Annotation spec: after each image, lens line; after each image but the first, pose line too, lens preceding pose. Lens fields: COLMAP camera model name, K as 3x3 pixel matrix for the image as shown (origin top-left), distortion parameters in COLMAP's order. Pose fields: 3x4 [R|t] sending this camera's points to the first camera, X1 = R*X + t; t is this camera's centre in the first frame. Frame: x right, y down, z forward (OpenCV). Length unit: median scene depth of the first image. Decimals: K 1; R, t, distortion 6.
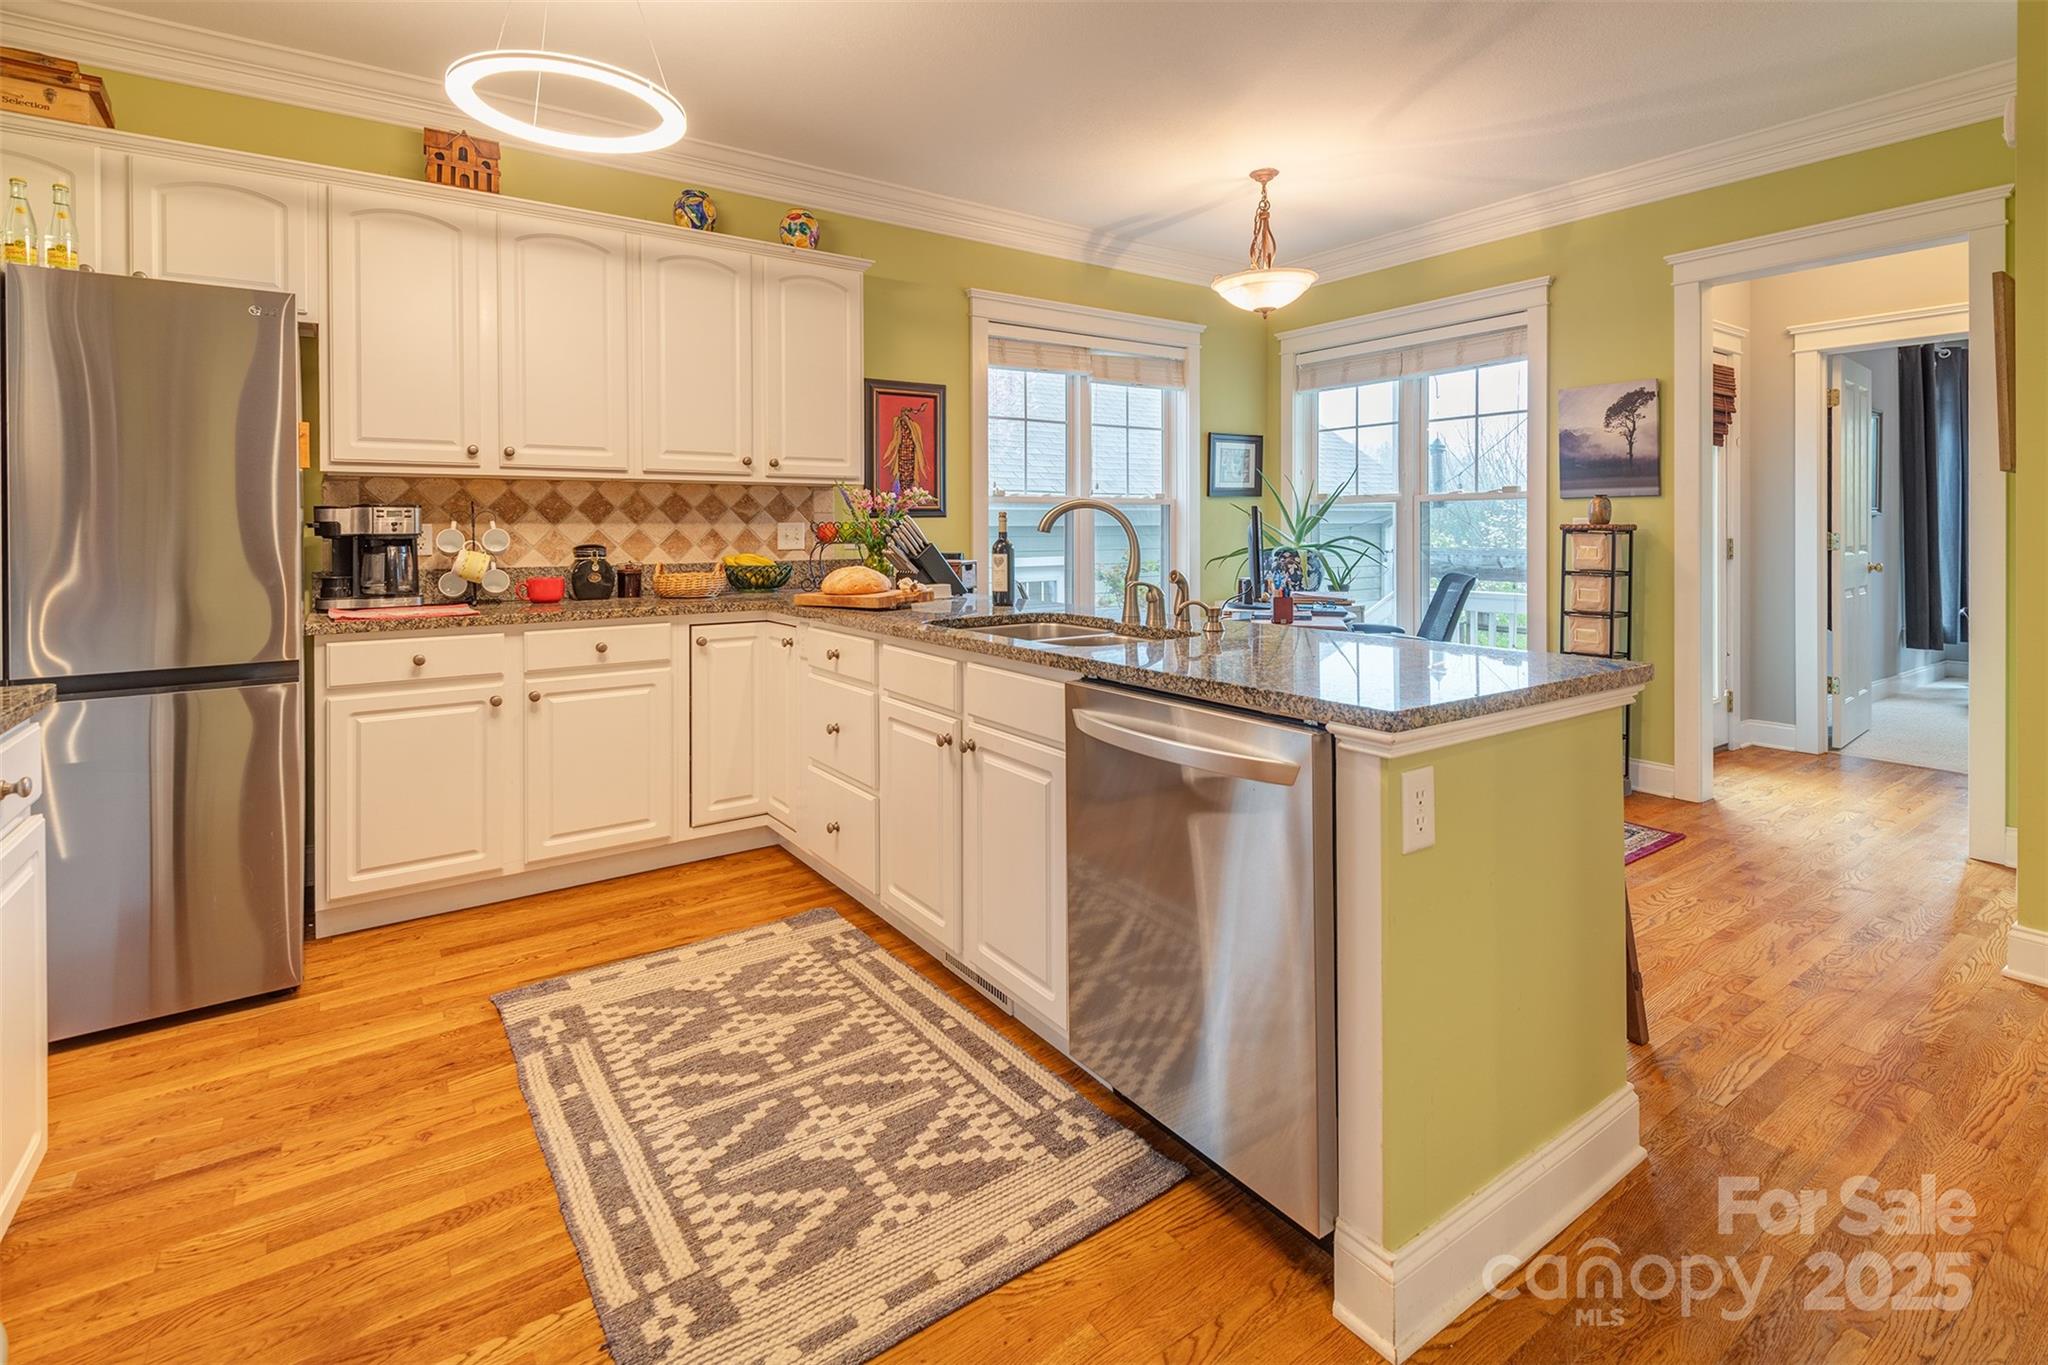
lens RADIAL K [[977.2, 0, 1025.3], [0, 977.2, 524.0], [0, 0, 1]] dist [0.001286, -0.000405]
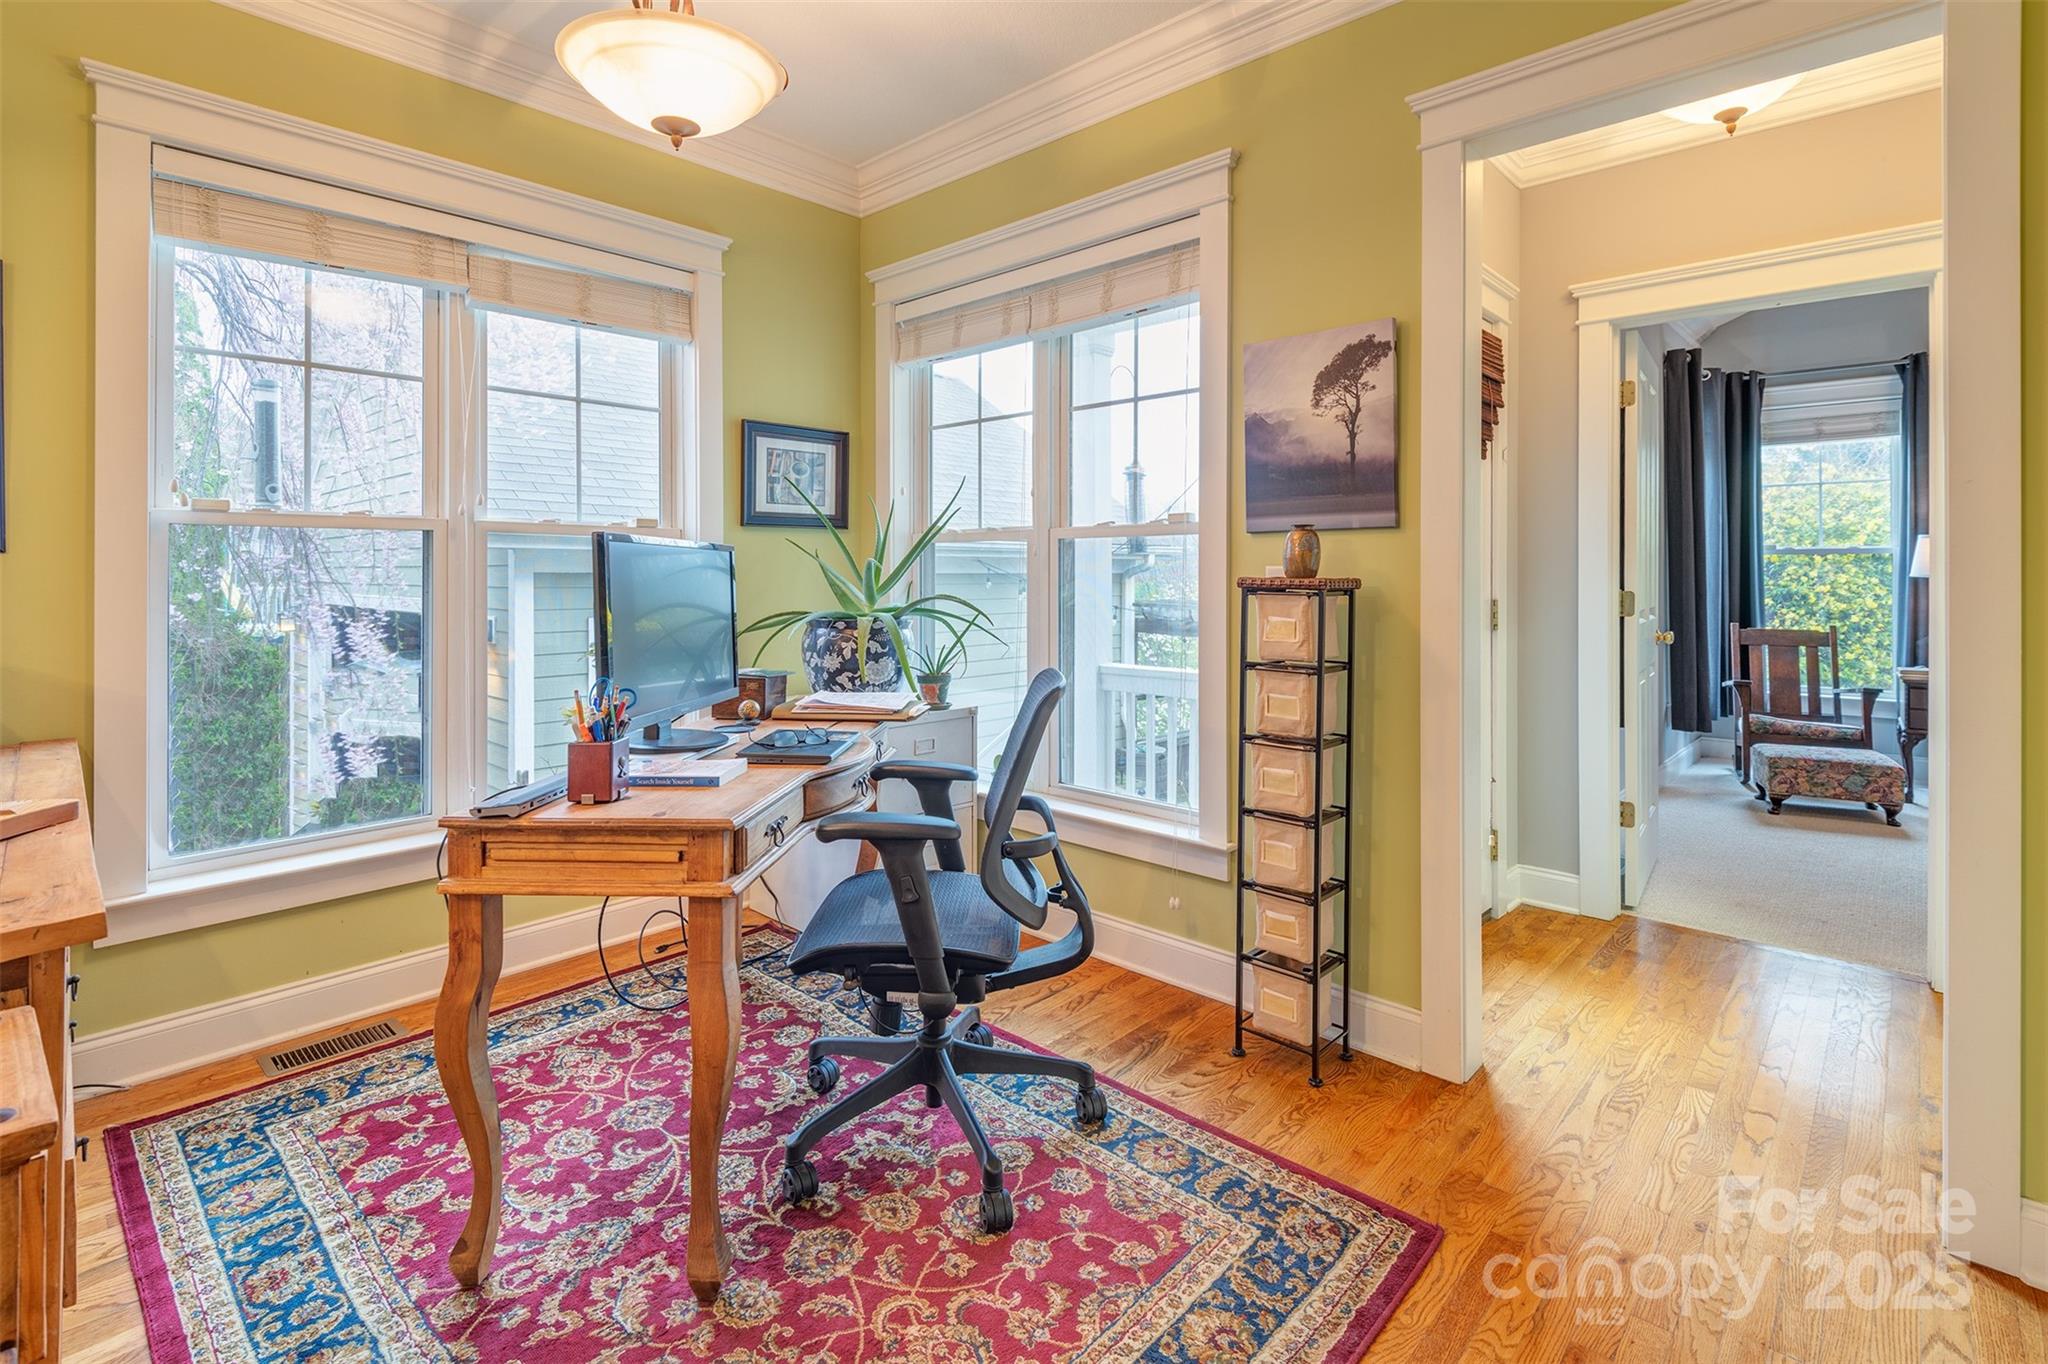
lens RADIAL K [[964.2, 0, 1071.6], [0, 964.2, 544.8], [0, 0, 1]] dist [0.013897, -0.000322]
pose [[0.970941, 0.015135, 0.238840, 0.293470], [-0.009723, 0.999669, -0.023821, -0.003900], [-0.239122, 0.020807, 0.970767, 0.444203]]
